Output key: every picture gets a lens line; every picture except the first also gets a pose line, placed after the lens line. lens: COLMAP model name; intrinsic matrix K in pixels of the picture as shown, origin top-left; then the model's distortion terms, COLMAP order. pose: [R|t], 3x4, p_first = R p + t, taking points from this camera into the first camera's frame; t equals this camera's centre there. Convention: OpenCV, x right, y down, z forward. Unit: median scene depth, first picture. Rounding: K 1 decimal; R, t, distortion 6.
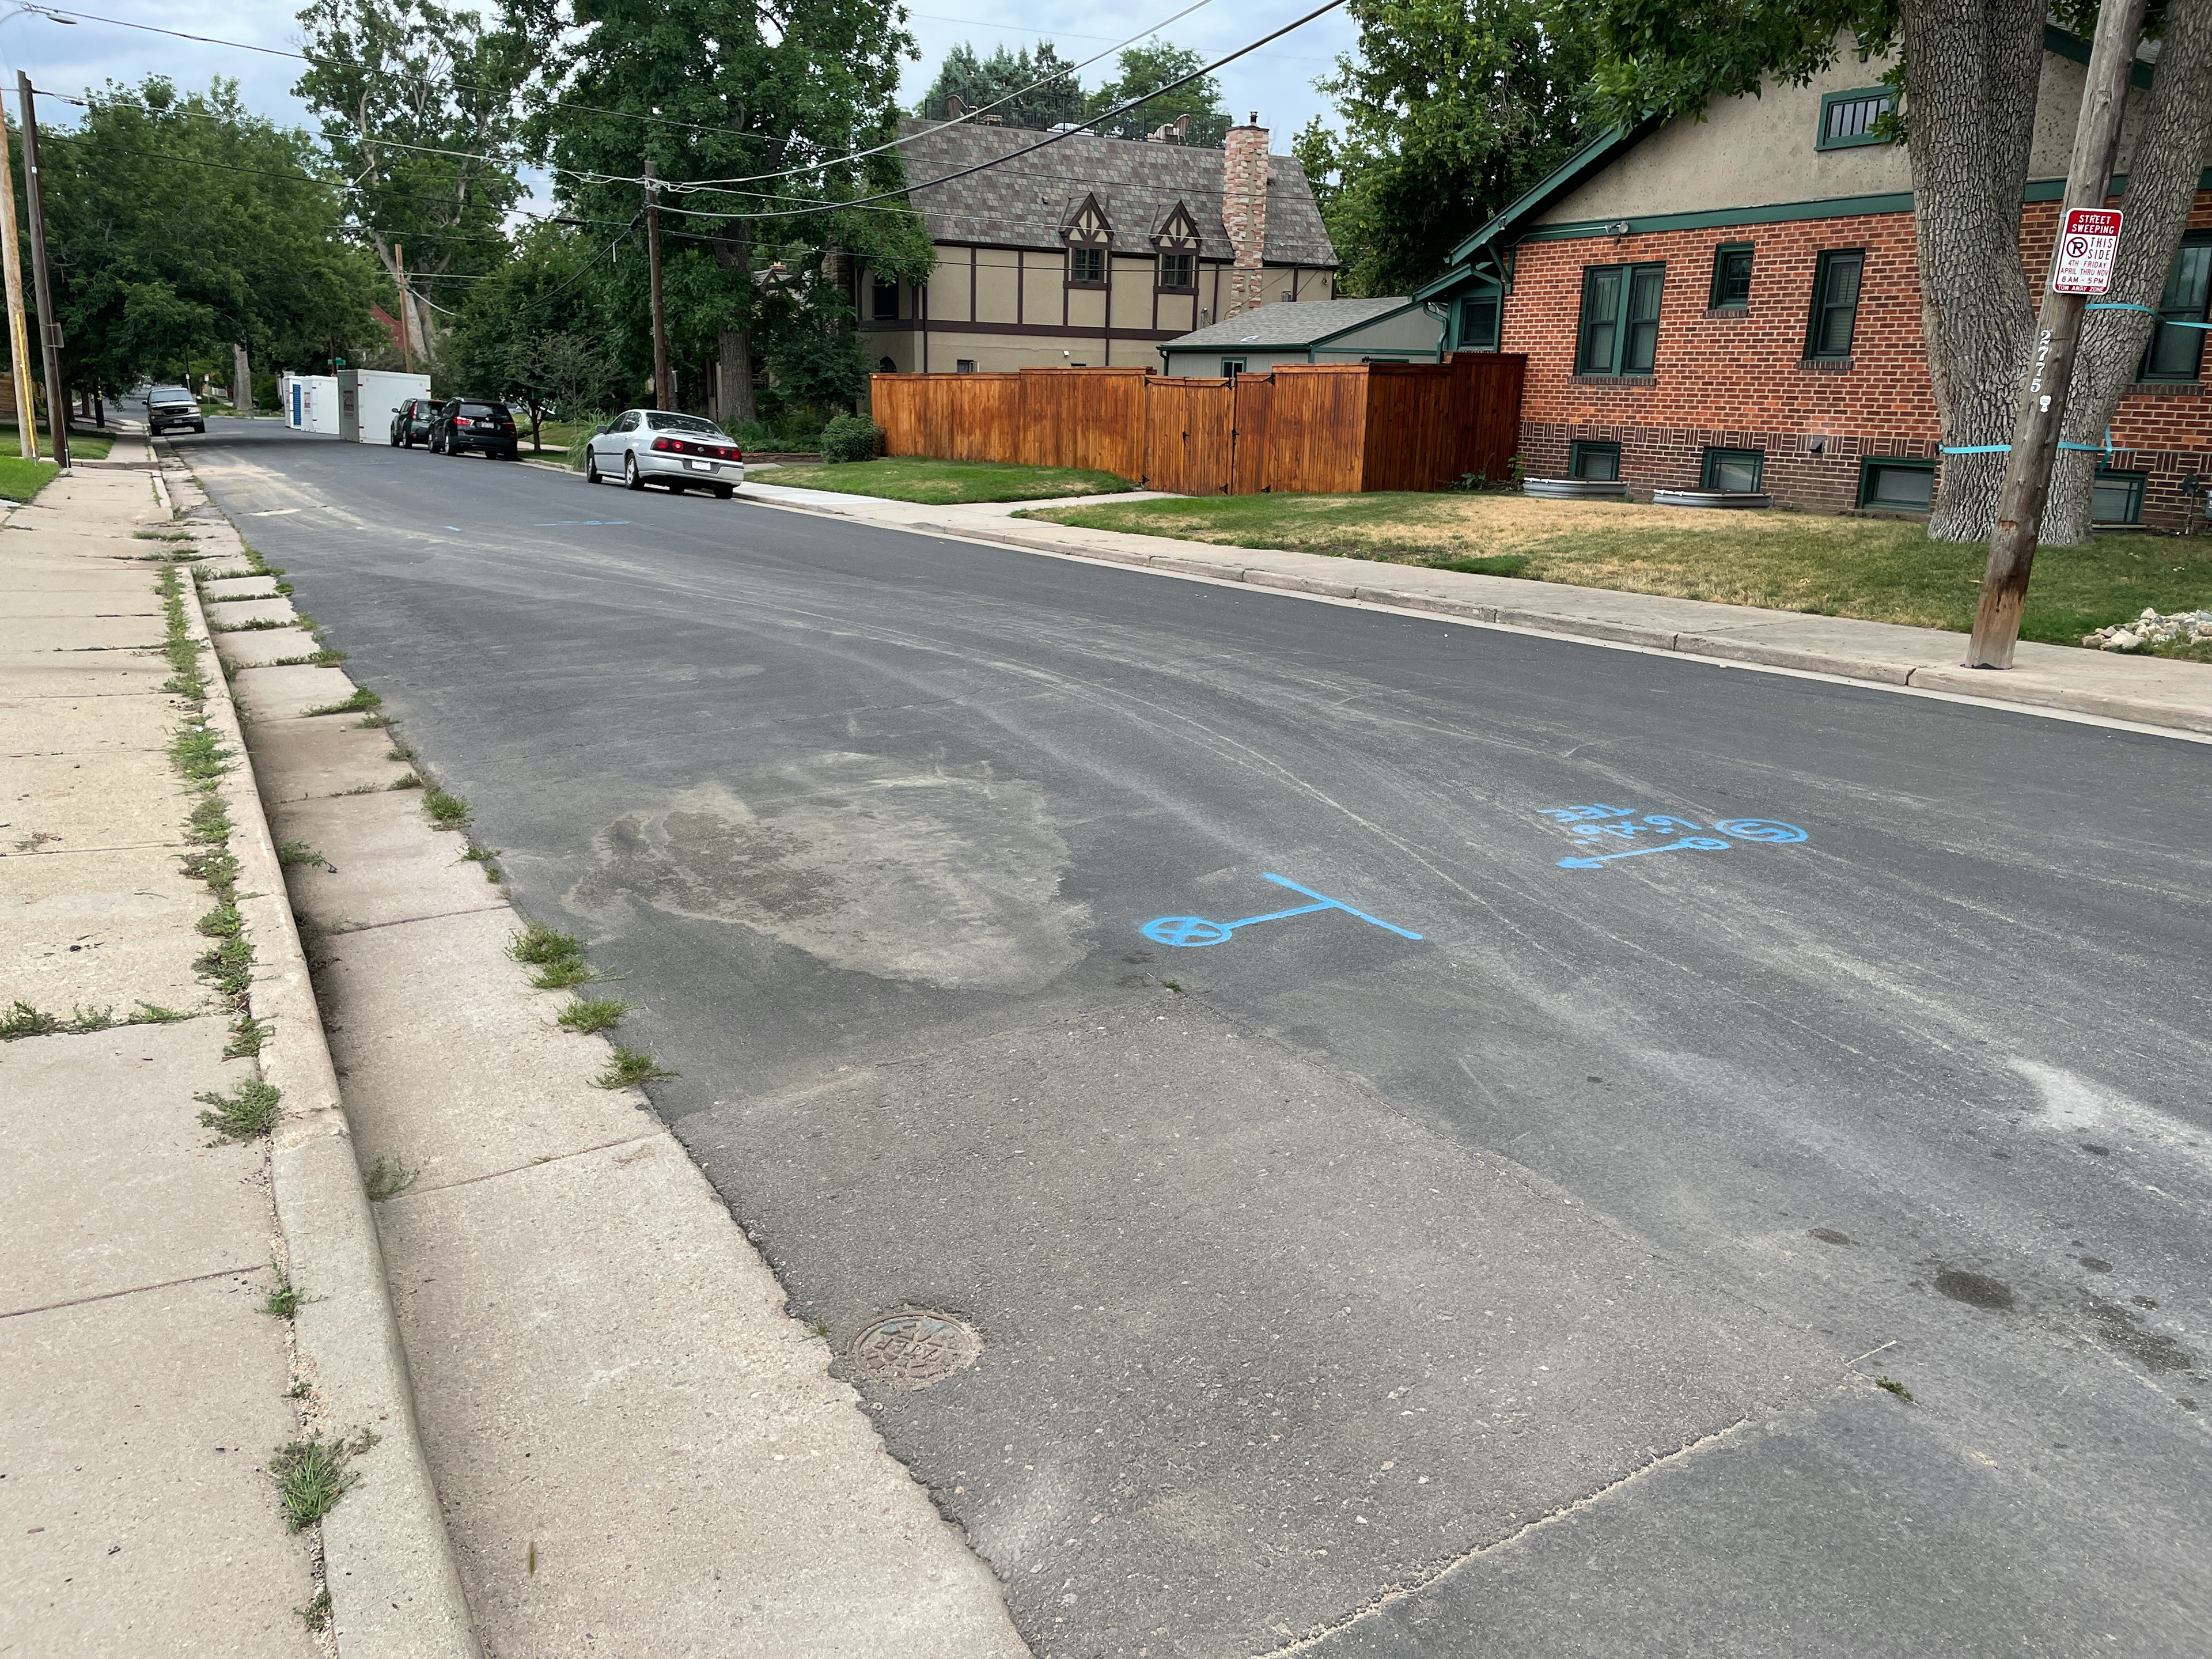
lens RADIAL K [[1657.0, 0, 1106.0], [0, 1657.0, 829.5], [0, 0, 1]] dist [0.097026, -0.125835]
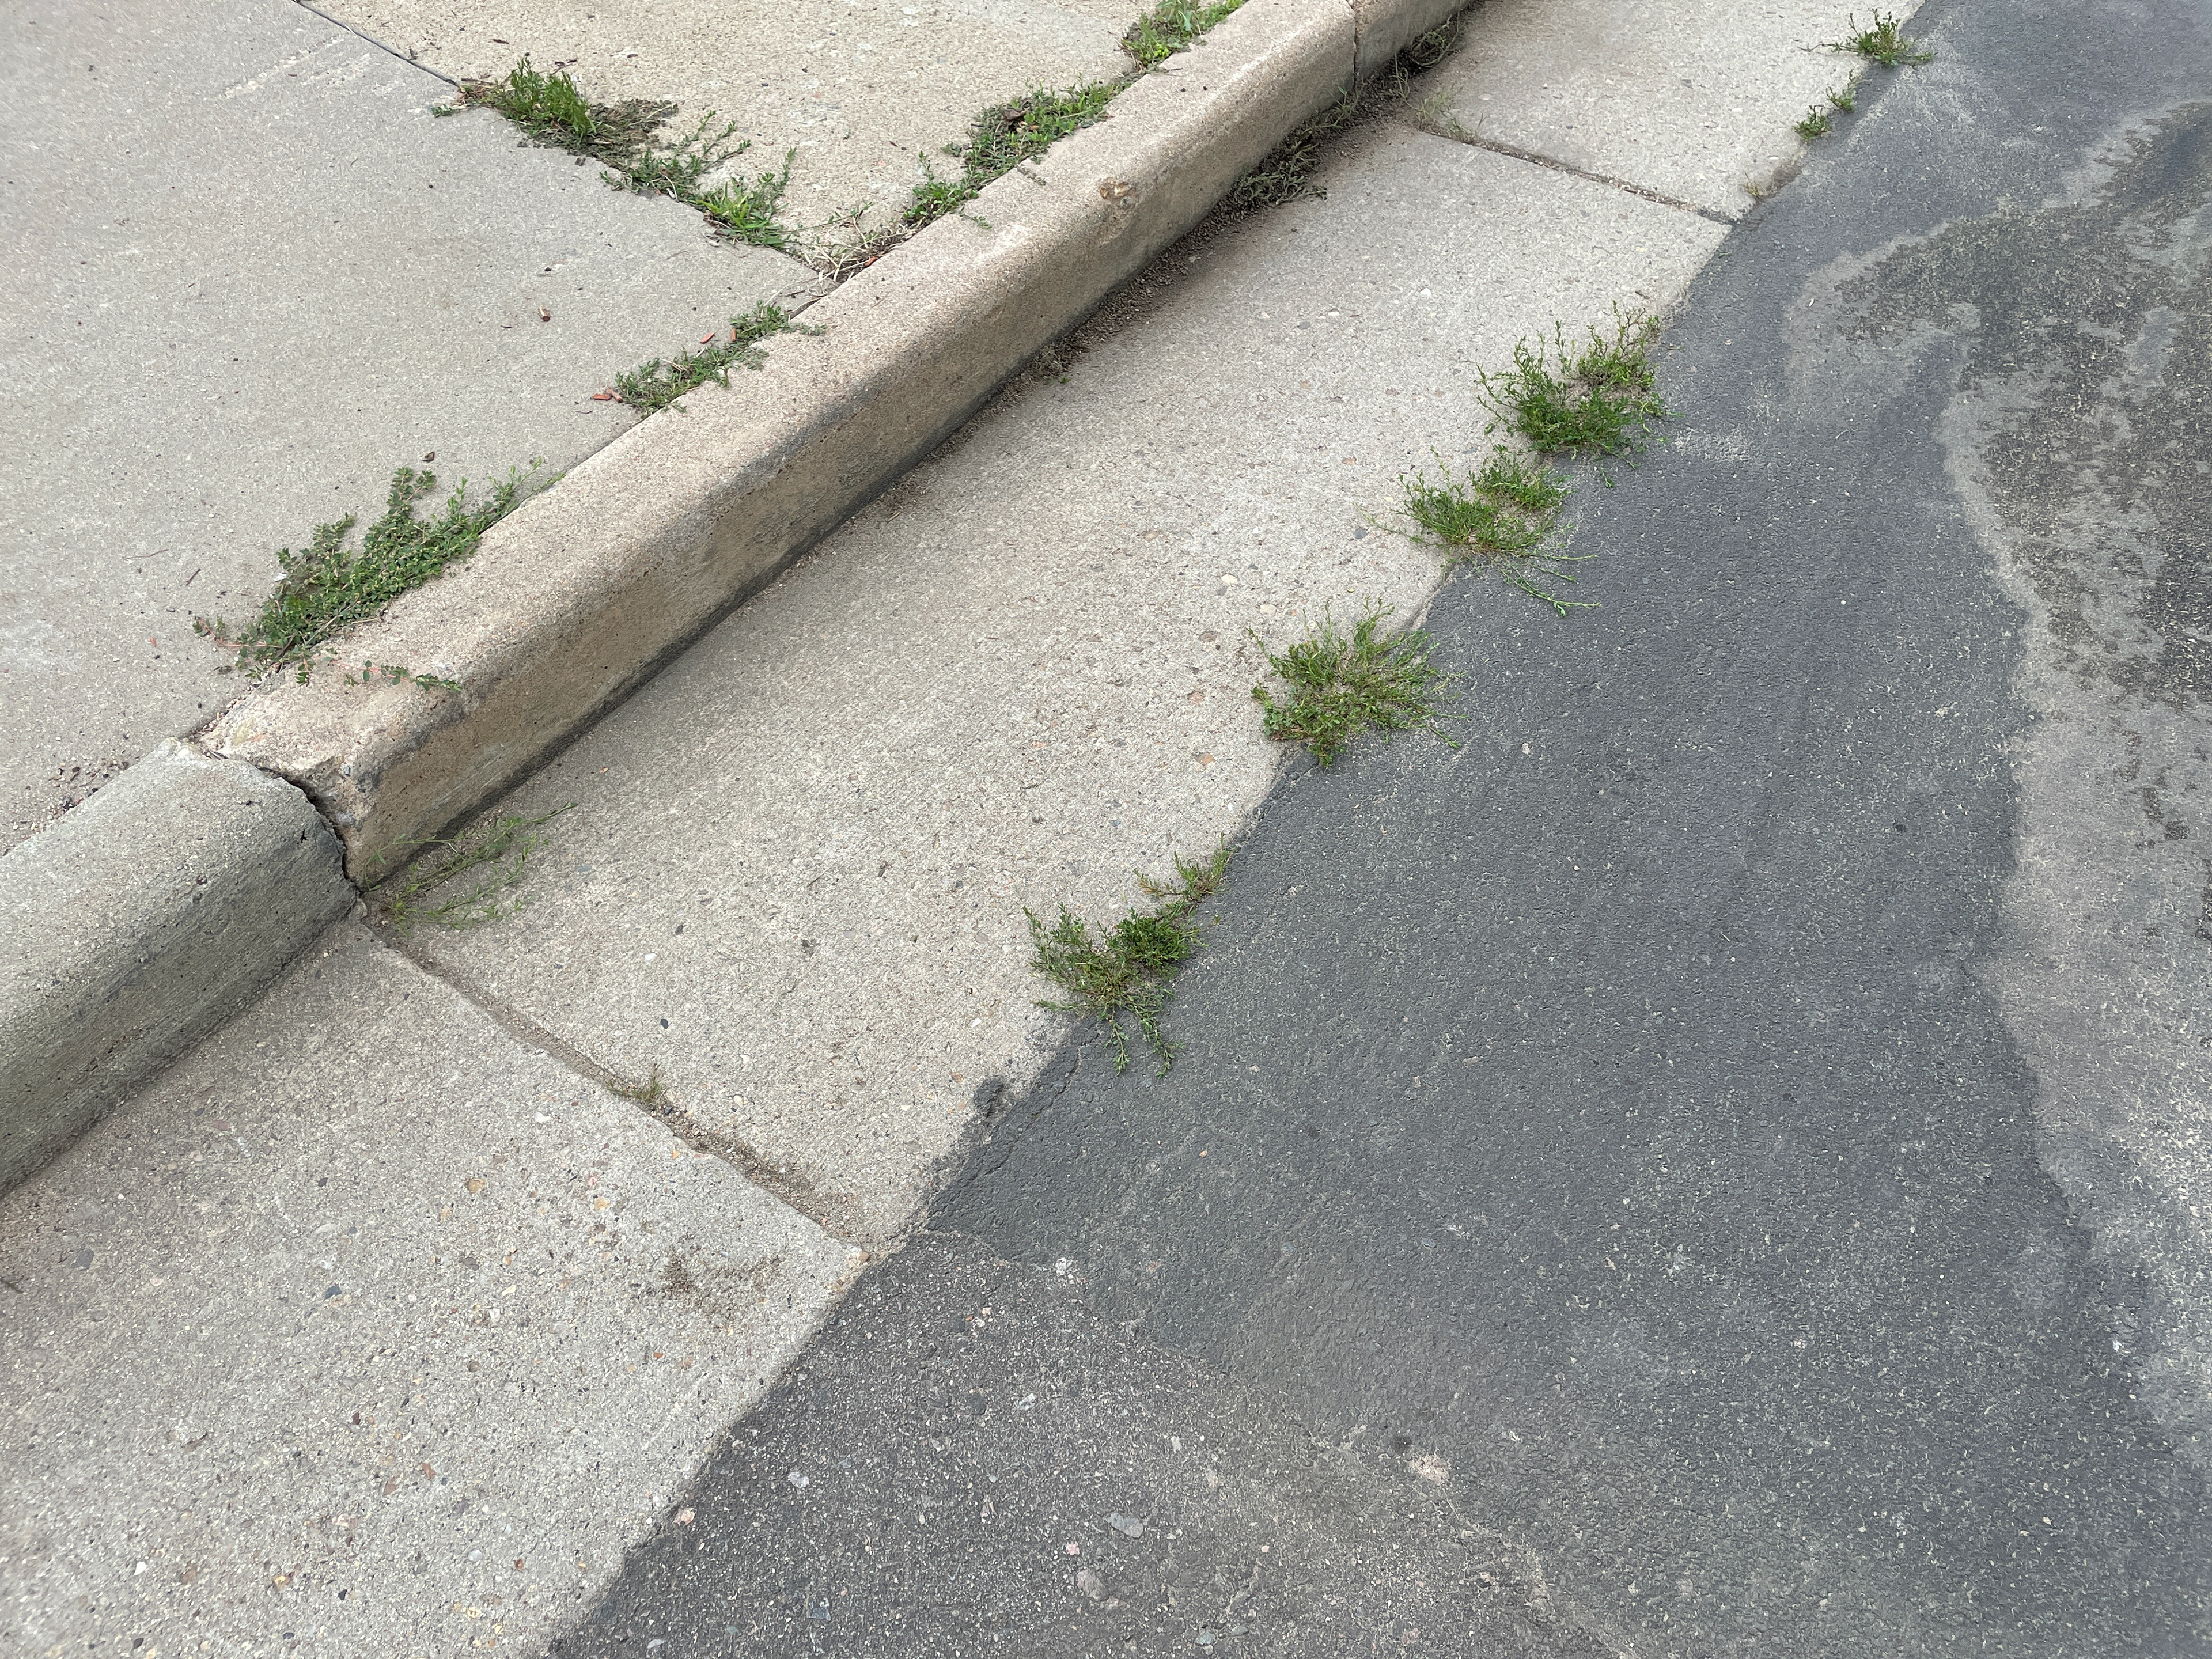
lens RADIAL K [[1657.0, 0, 1106.0], [0, 1657.0, 829.5], [0, 0, 1]] dist [0.097026, -0.125835]
pose [[0.459115, 0.691787, -0.557355, -0.049402], [-0.260871, 0.704711, 0.659794, -0.065503], [0.849211, -0.157524, 0.504011, 0.424120]]
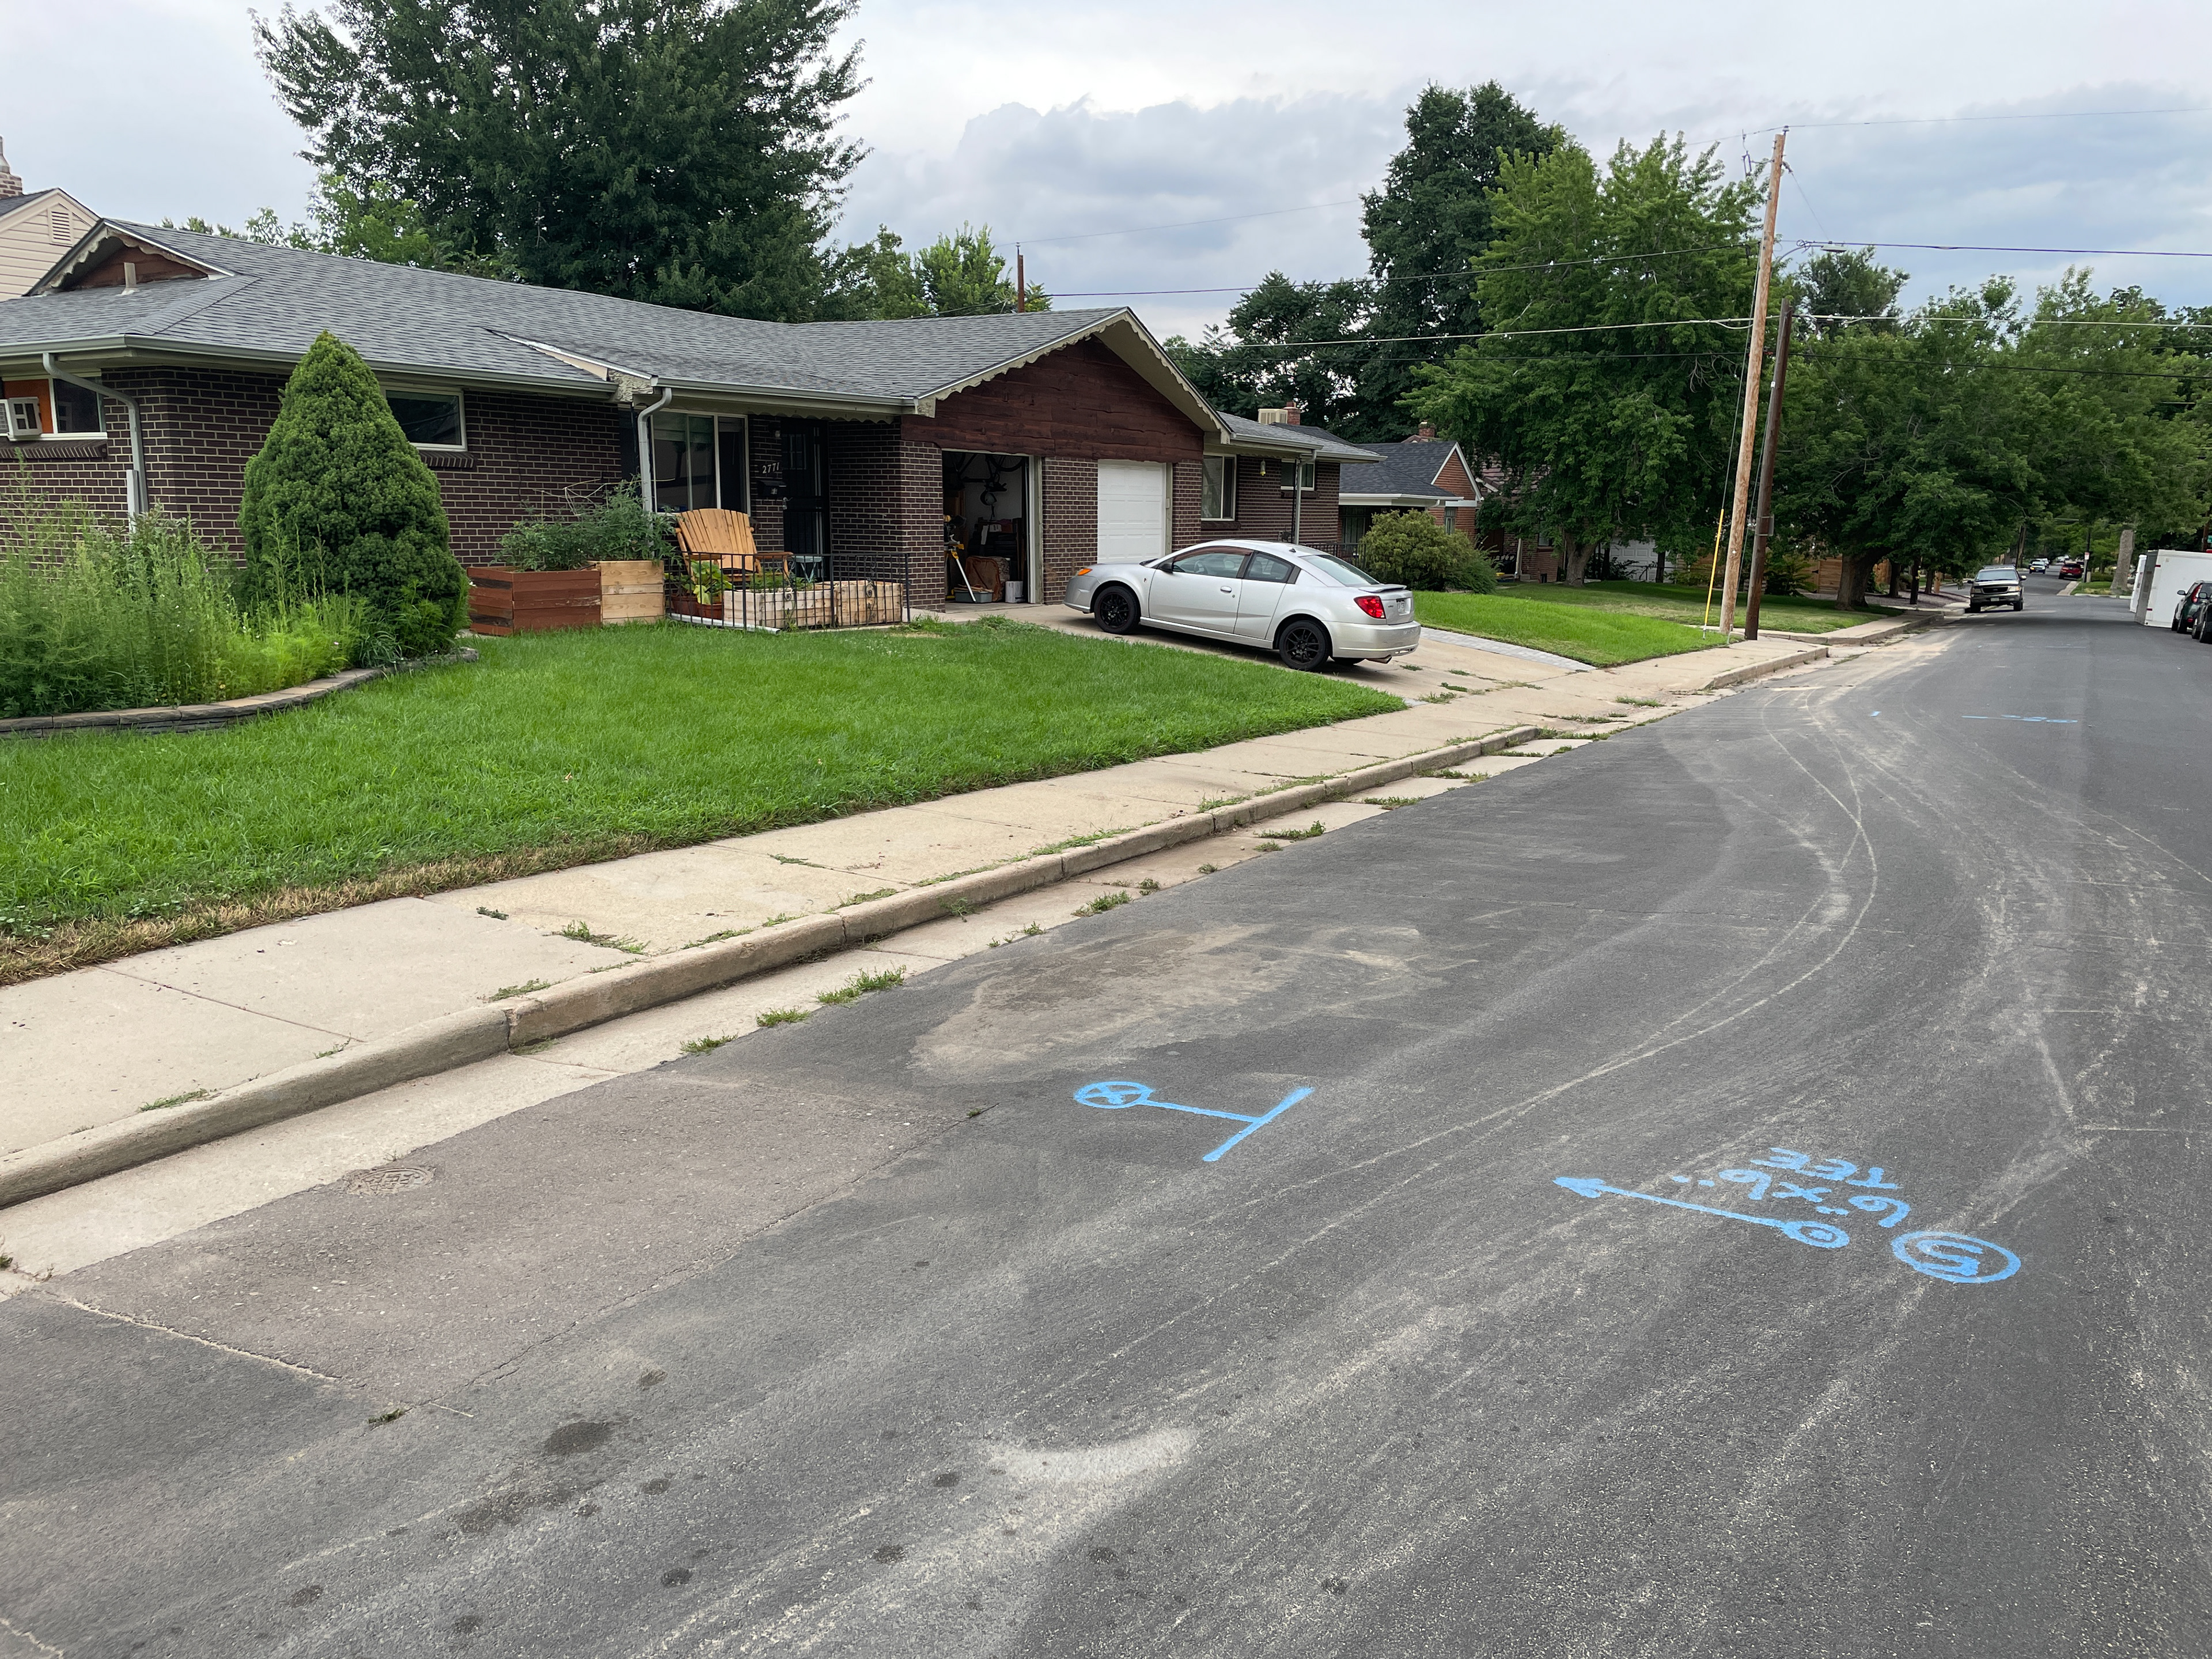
lens RADIAL K [[1657.0, 0, 1106.0], [0, 1657.0, 829.5], [0, 0, 1]] dist [0.097026, -0.125835]
pose [[0.516535, 0.139575, -0.844814, 0.607938], [-0.222818, 0.974545, 0.024773, -0.086938], [0.826767, 0.175443, 0.534486, 0.238945]]
